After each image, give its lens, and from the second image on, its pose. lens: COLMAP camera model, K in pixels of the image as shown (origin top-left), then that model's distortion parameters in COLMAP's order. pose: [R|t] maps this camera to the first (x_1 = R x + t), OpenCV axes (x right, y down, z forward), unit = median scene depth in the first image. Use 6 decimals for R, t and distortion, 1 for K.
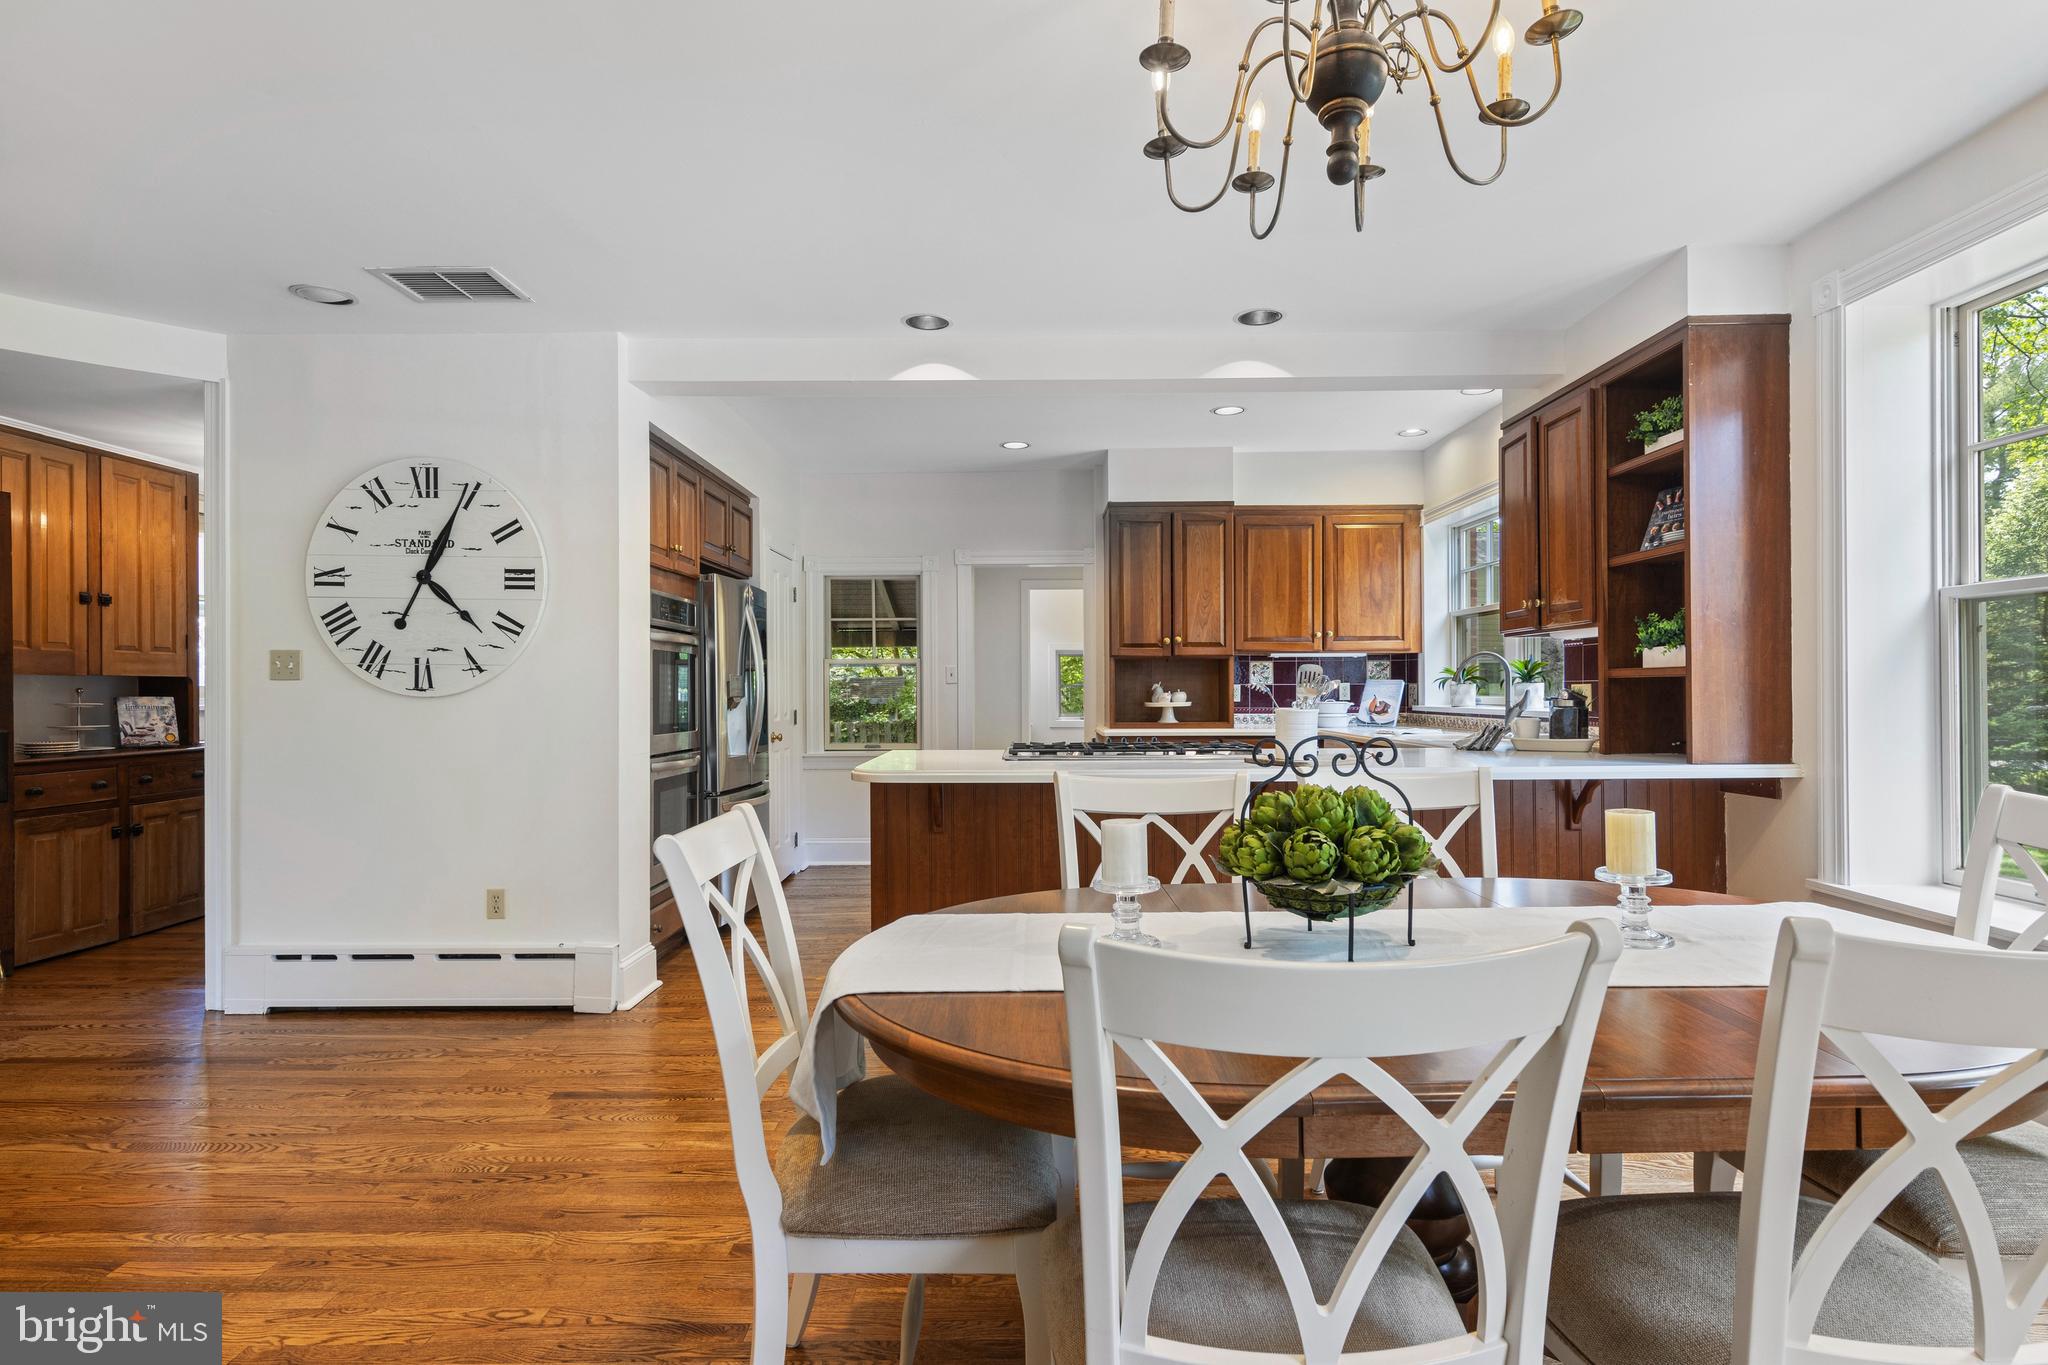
lens RADIAL K [[1046.1, 0, 1023.6], [0, 1046.1, 682.8], [0, 0, 1]] dist [0.012661, -0.003491]
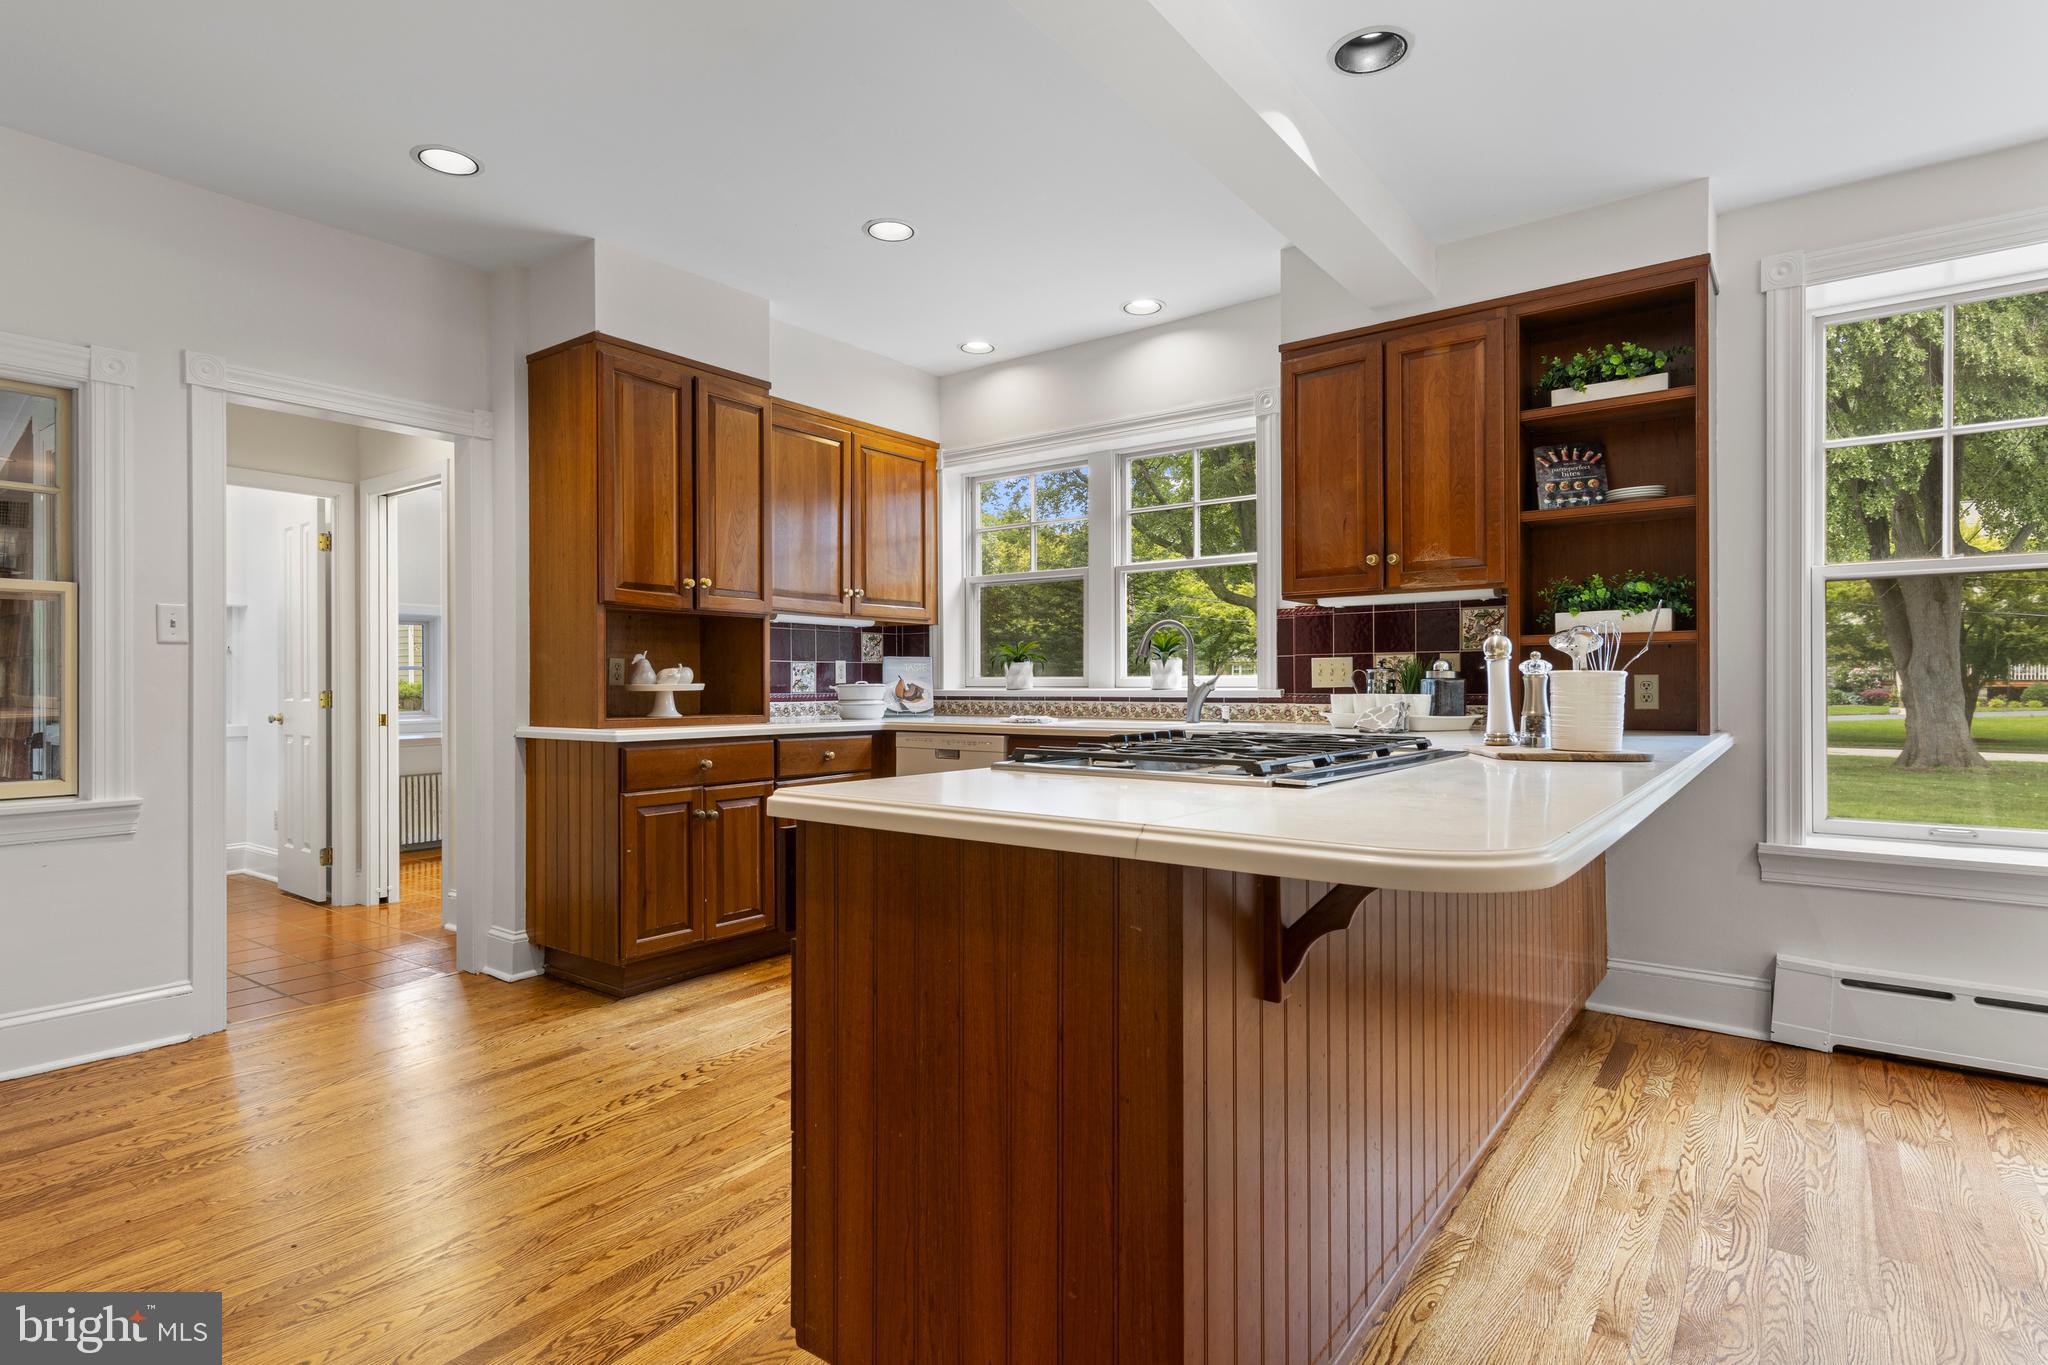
lens RADIAL K [[1046.1, 0, 1025.4], [0, 1046.1, 682.4], [0, 0, 1]] dist [0.012661, -0.003491]
pose [[0.590109, 0.006173, 0.807300, -0.239754], [-0.005626, 0.999978, -0.003534, 0.018961], [-0.807304, -0.002457, 0.590131, 0.472650]]
